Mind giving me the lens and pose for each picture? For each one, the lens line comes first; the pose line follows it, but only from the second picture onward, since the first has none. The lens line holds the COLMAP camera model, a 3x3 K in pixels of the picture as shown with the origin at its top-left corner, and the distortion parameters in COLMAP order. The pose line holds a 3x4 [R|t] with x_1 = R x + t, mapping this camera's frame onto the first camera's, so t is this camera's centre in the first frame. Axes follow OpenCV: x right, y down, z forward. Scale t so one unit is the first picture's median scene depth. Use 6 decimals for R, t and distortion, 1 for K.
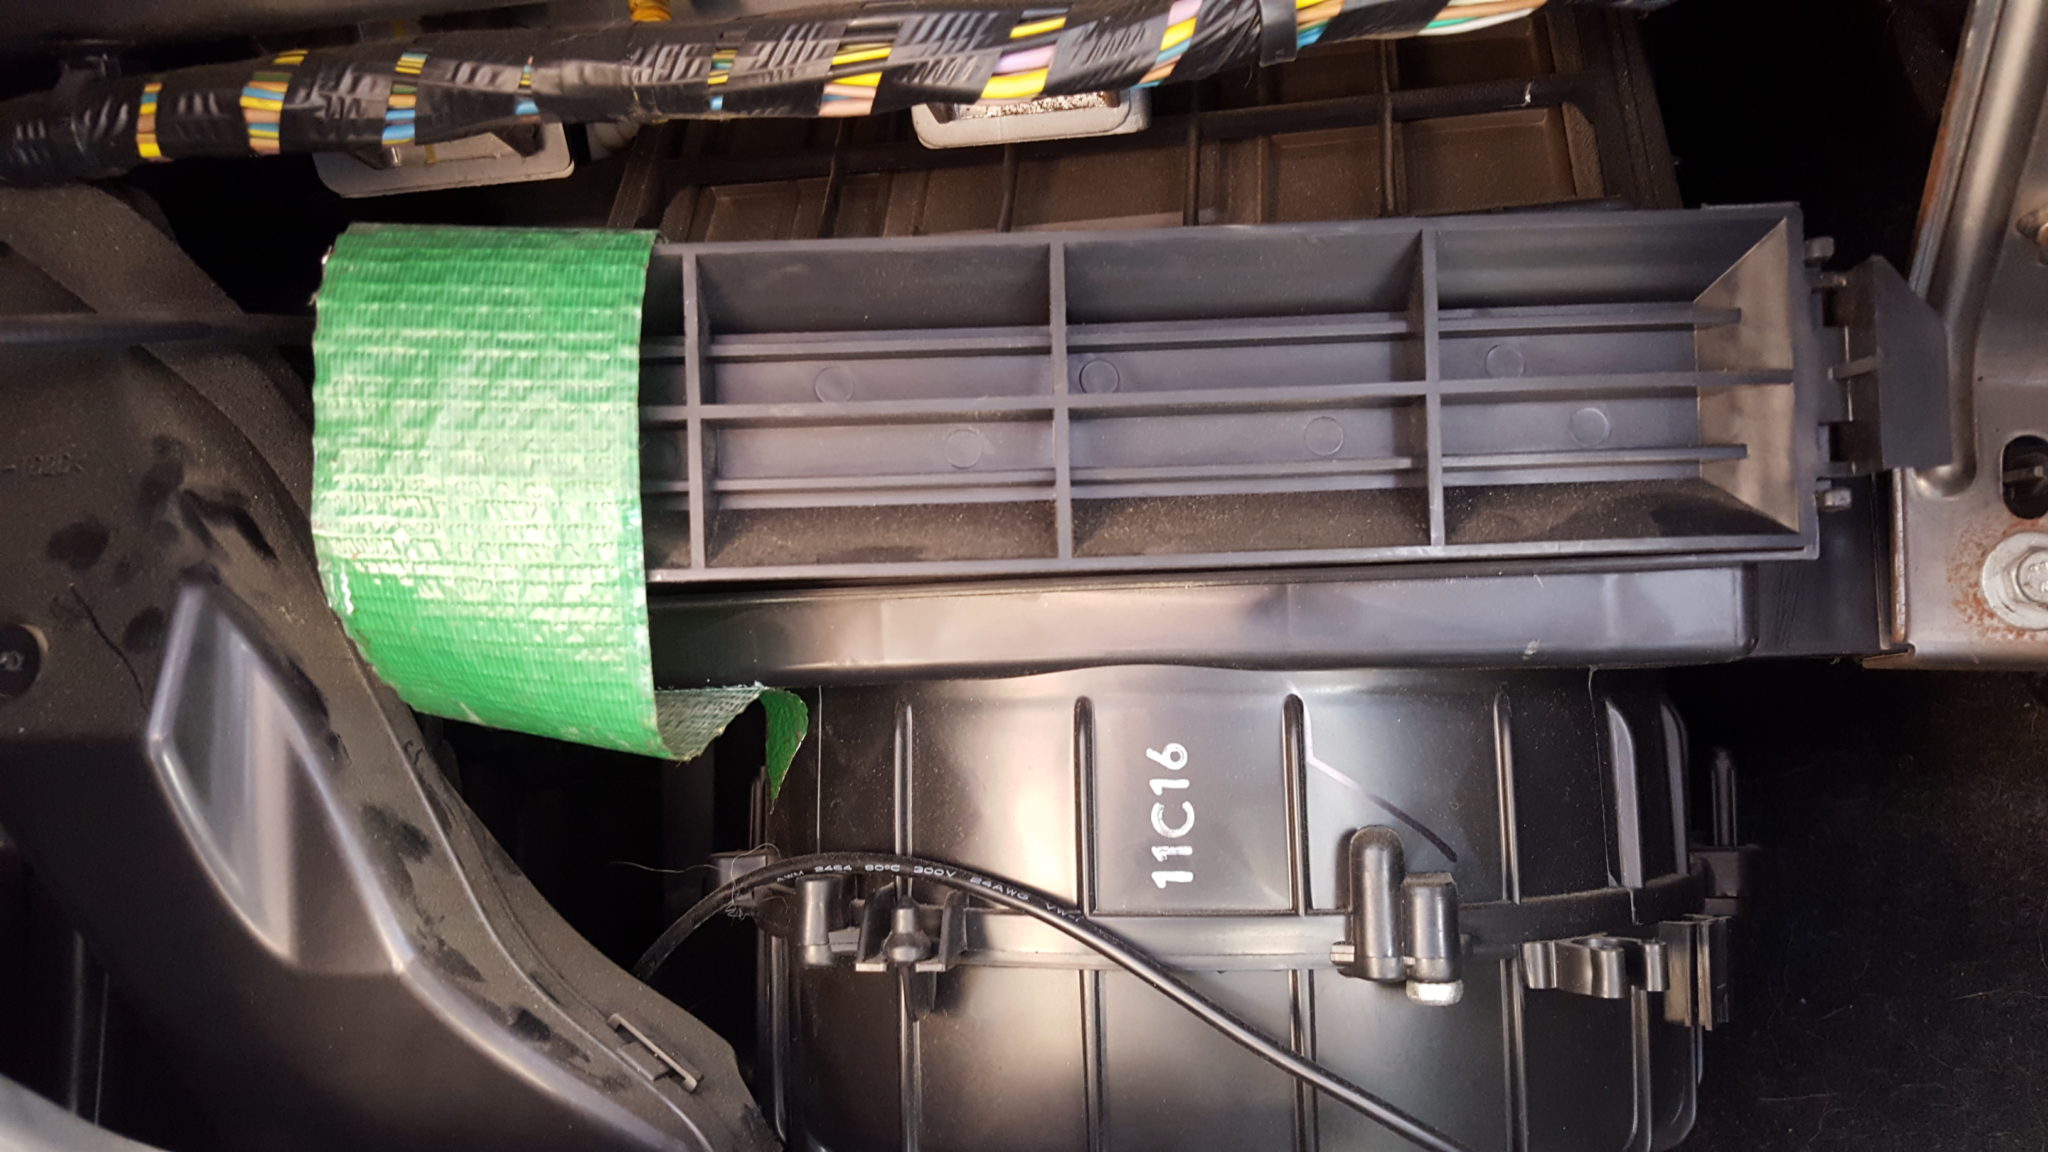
lens RADIAL K [[1544.8, 0, 1022.6], [0, 1544.8, 644.6], [0, 0, 1]] dist [0.096788, -0.180786]
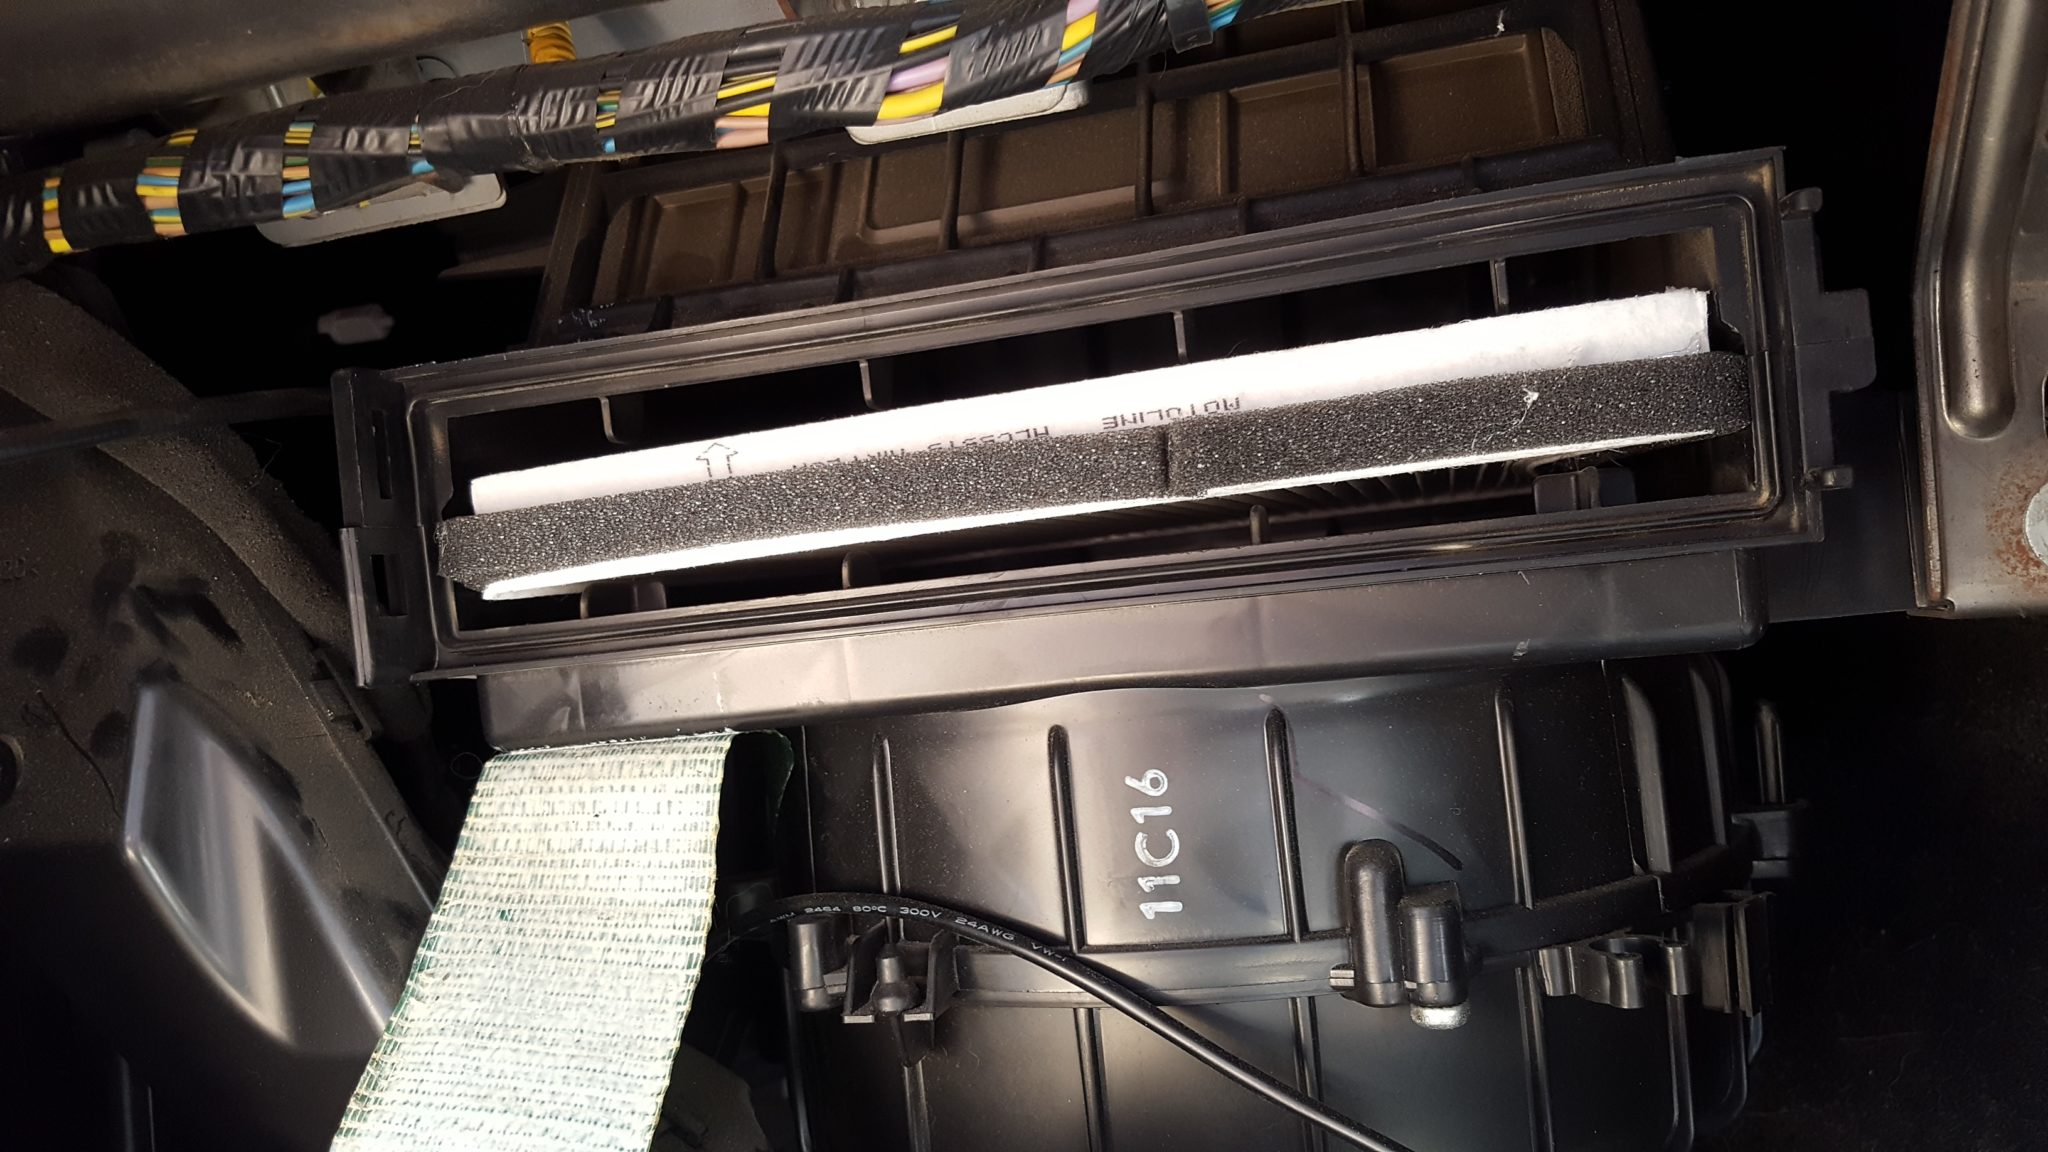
lens RADIAL K [[1557.0, 0, 1026.5], [0, 1557.0, 634.1], [0, 0, 1]] dist [0.071412, -0.142478]
pose [[0.994428, -0.076085, -0.072965, 0.098778], [0.081221, 0.994220, 0.070210, -0.094850], [0.067202, -0.075745, 0.994860, 0.045316]]
